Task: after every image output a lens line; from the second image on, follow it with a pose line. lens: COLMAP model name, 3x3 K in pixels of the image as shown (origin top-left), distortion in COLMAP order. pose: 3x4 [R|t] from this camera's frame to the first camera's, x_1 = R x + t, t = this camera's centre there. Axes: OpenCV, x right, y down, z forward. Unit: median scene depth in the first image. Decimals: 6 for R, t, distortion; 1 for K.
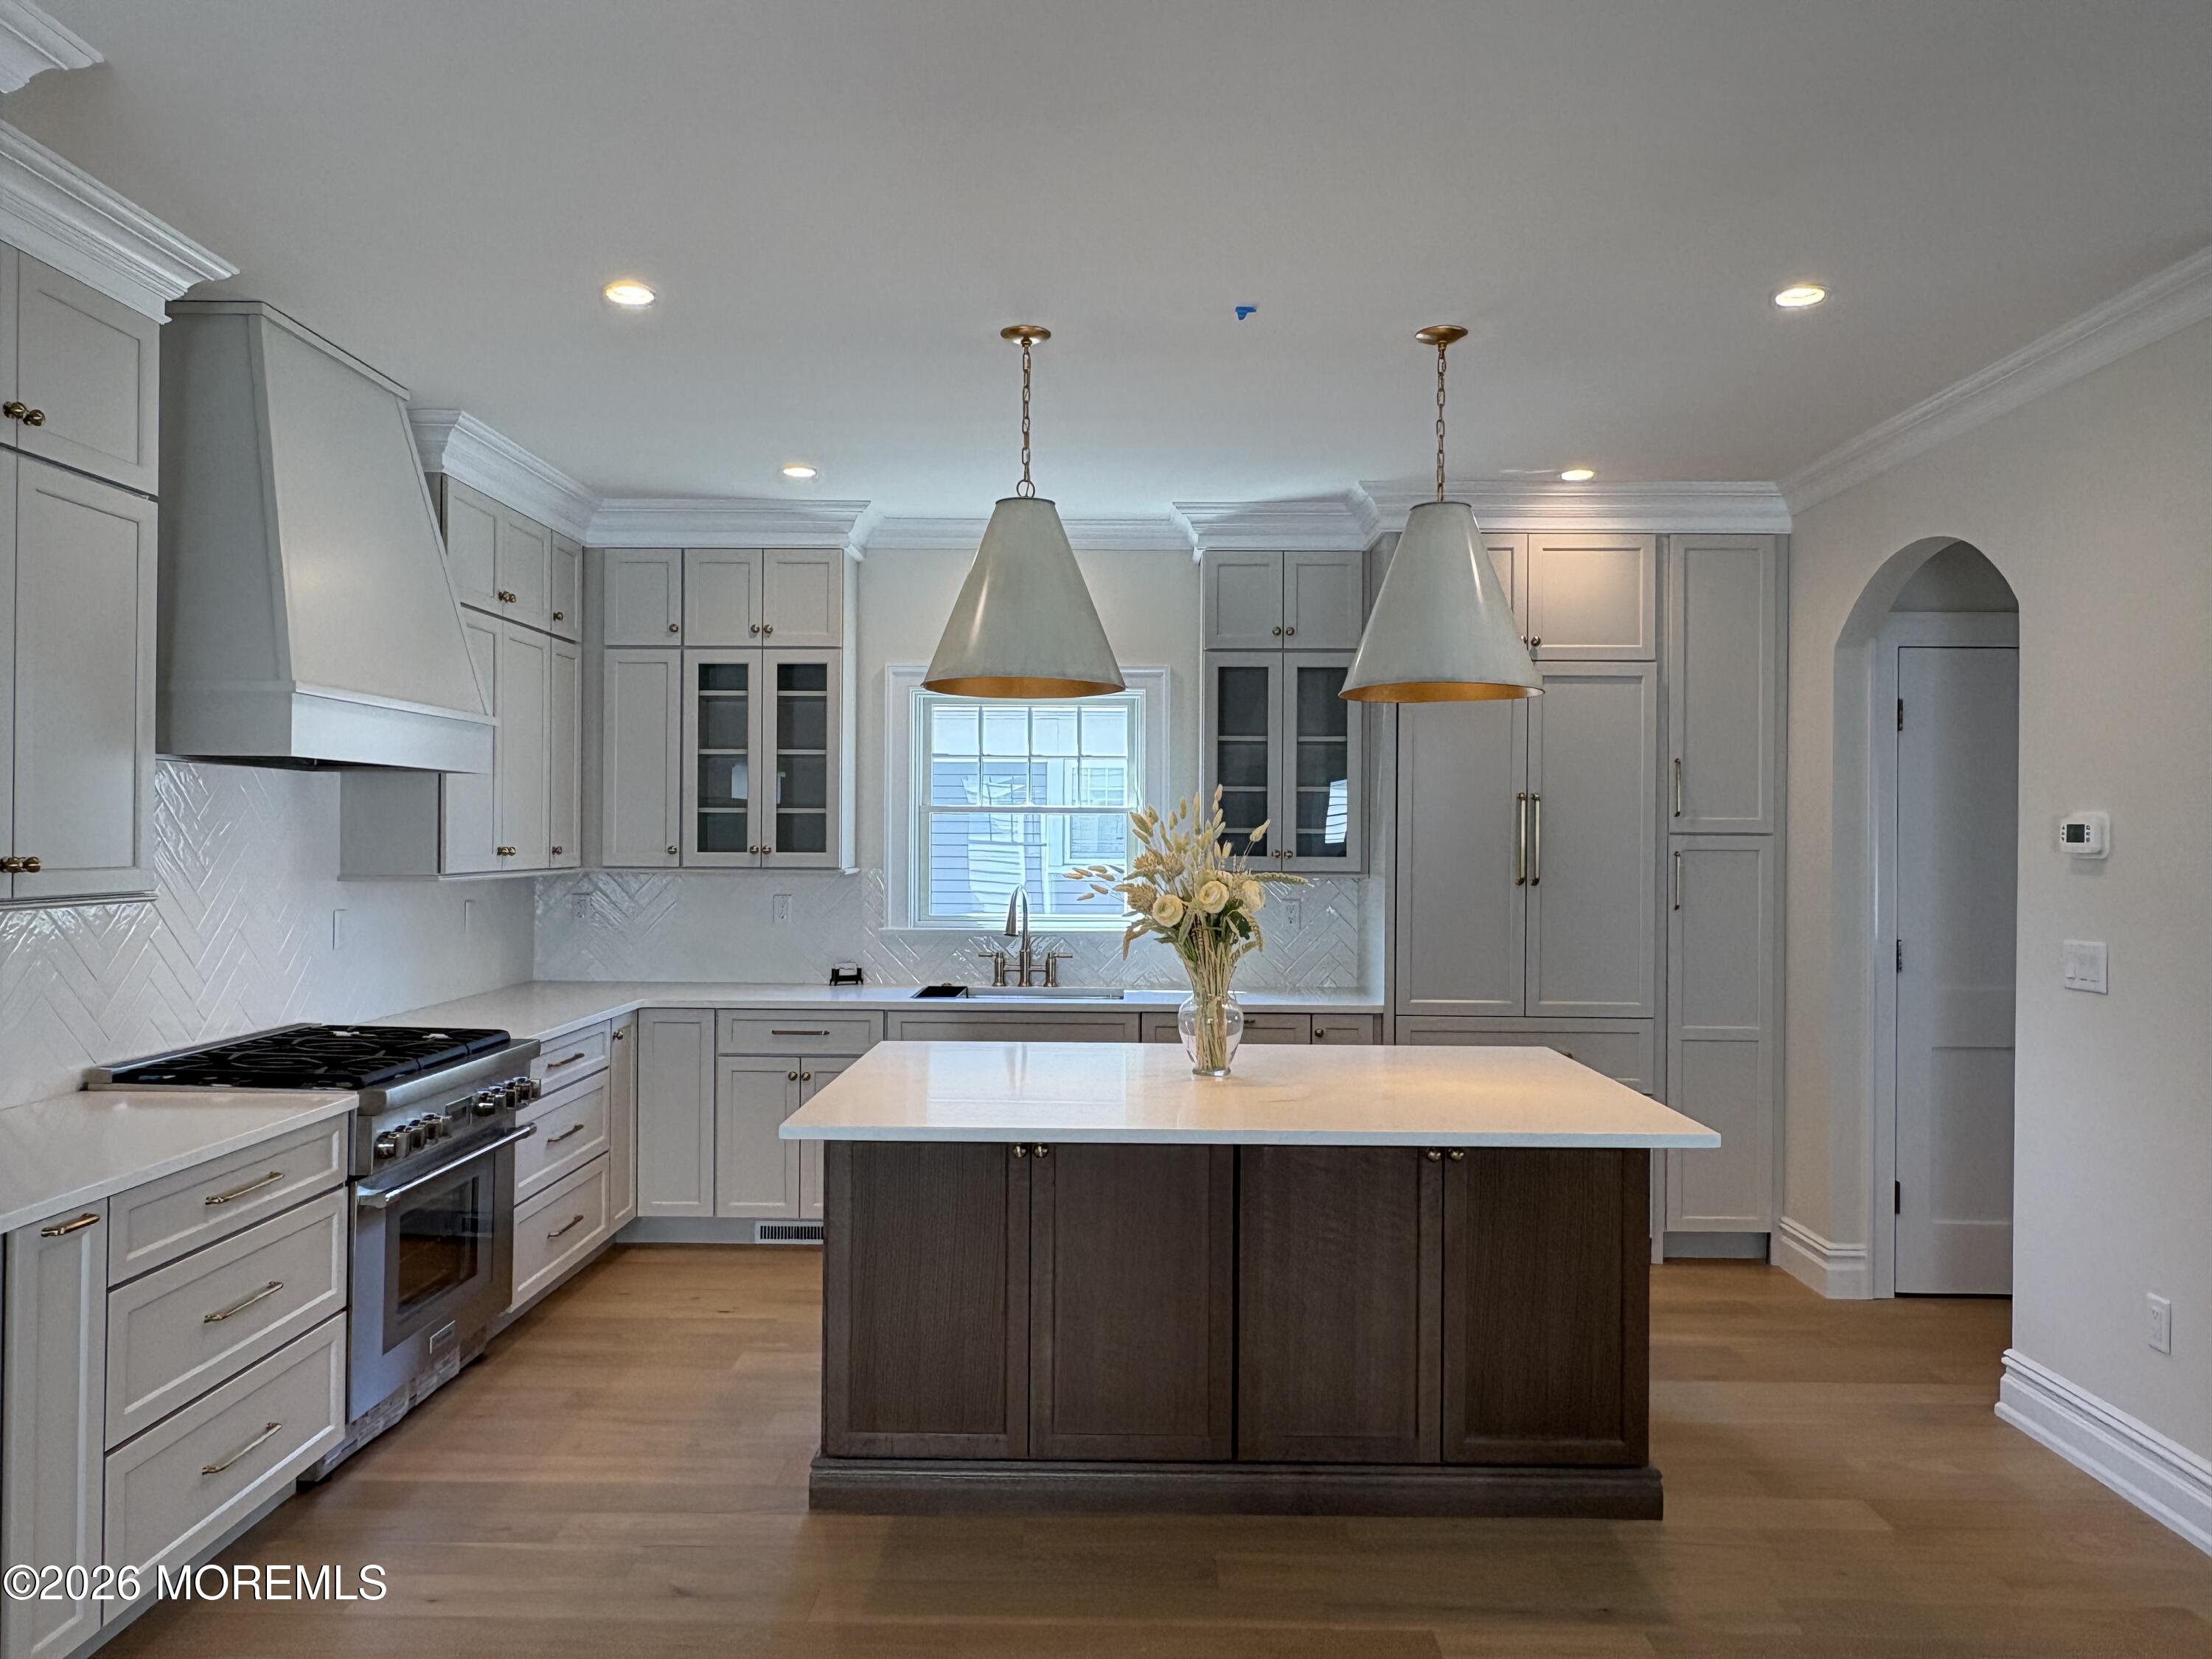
lens RADIAL K [[1563.3, 0, 1090.3], [0, 1563.3, 843.6], [0, 0, 1]] dist [0.006671, -0.011868]
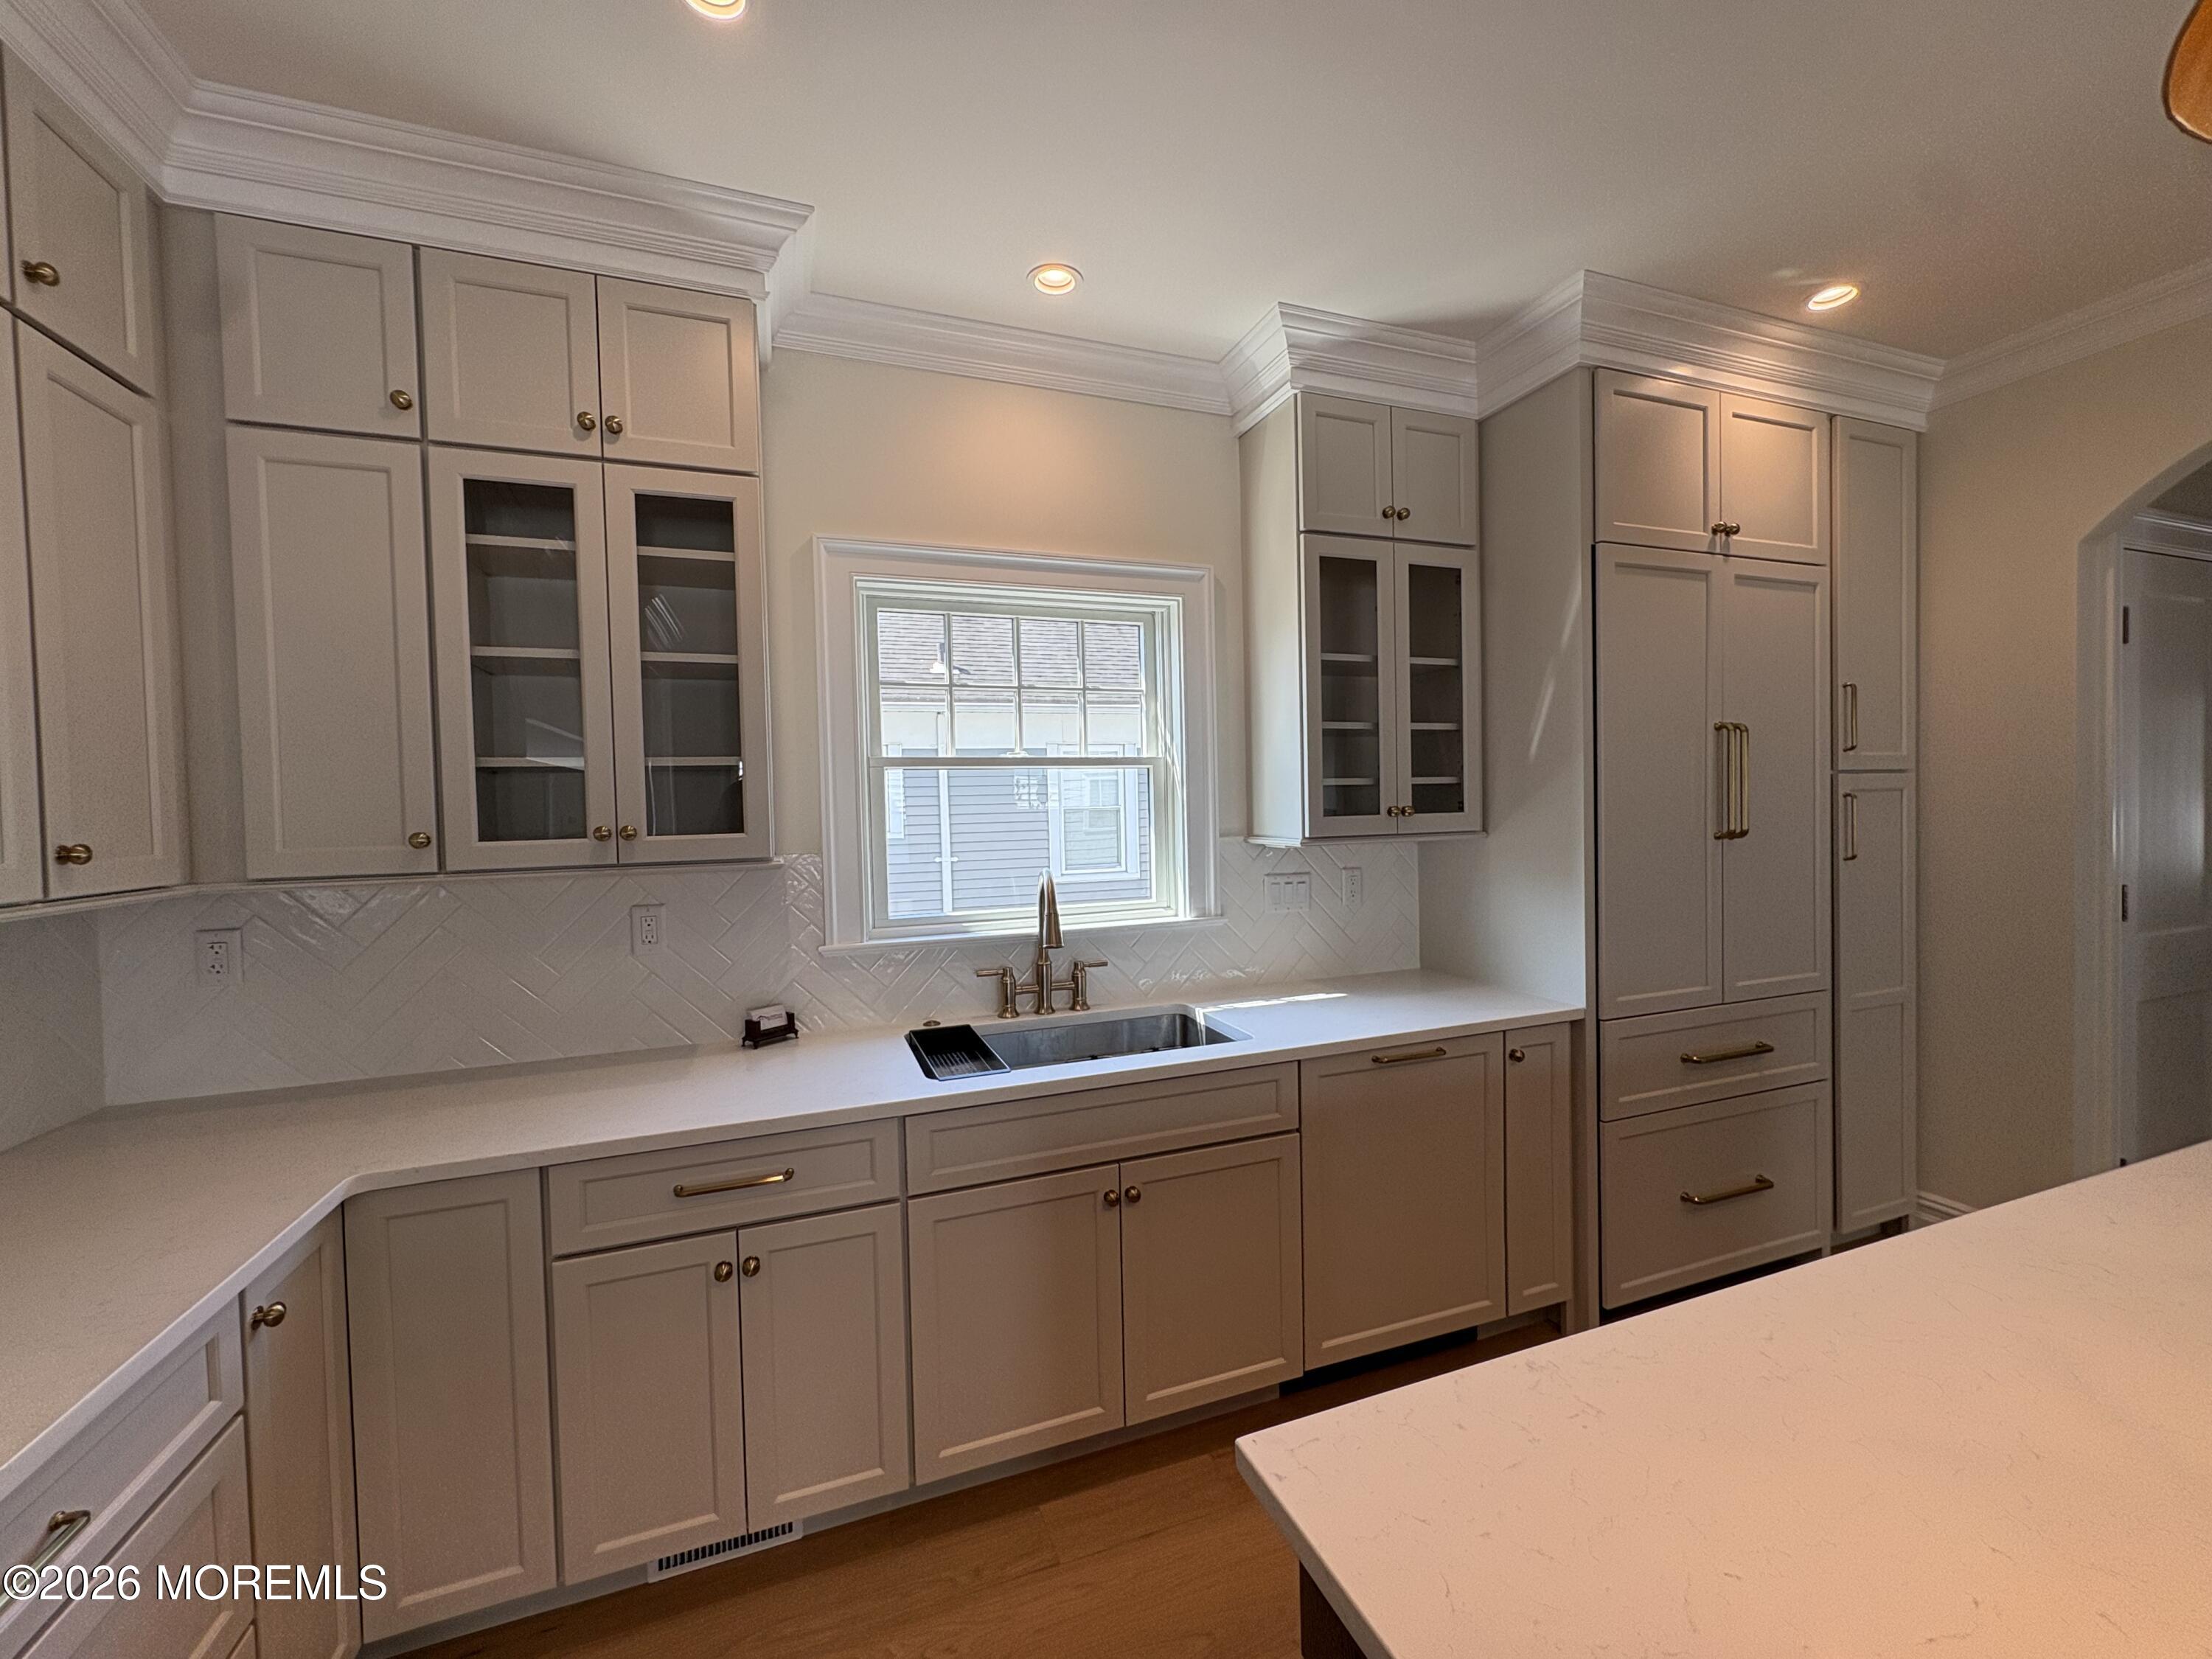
lens RADIAL K [[884.6, 0, 1103.2], [0, 884.6, 831.4], [0, 0, 1]] dist [-0.000509, -0.000177]
pose [[0.929497, -0.038833, 0.366779, -0.166759], [0.032064, 0.999185, 0.024533, 0.001411], [-0.367433, -0.011043, 0.929984, 0.652796]]
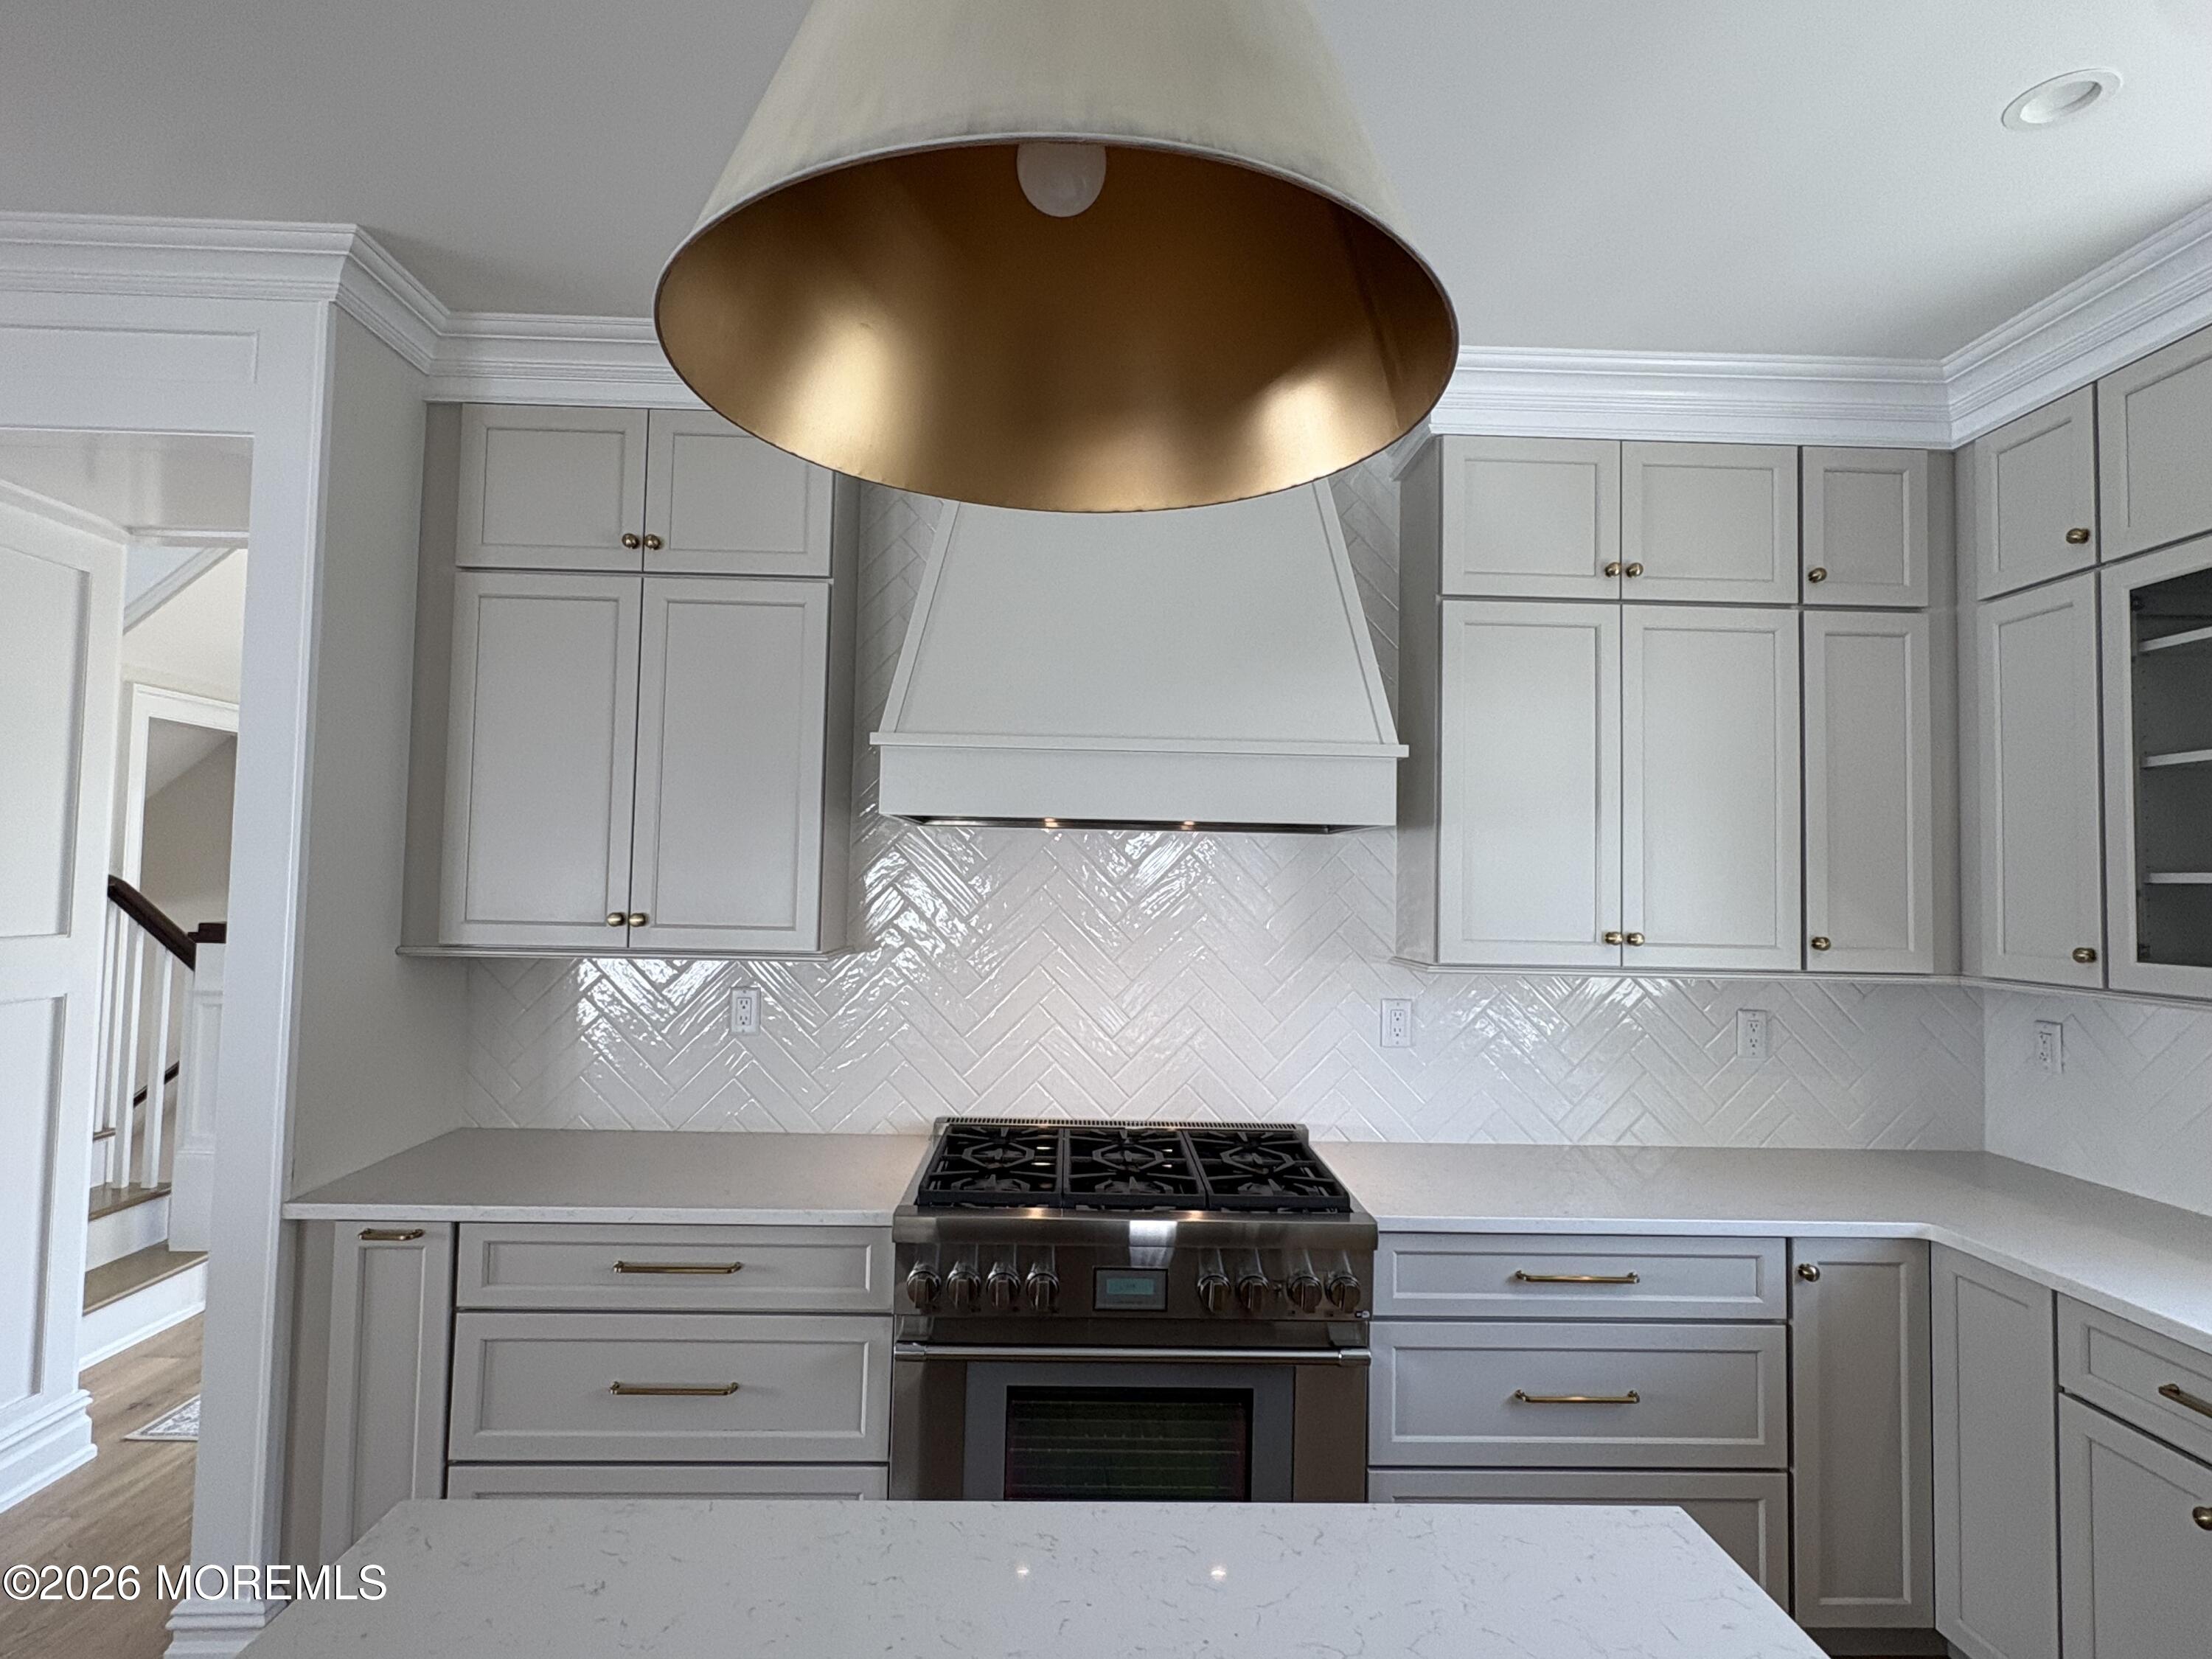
lens RADIAL K [[1148.3, 0, 1103.1], [0, 1148.3, 833.3], [0, 0, 1]] dist [0.000154, 0.001436]
pose [[0.054204, -0.051396, -0.997206, 0.100364], [-0.026714, 0.998242, -0.052902, -0.007410], [0.998172, 0.029507, 0.052736, 0.653892]]
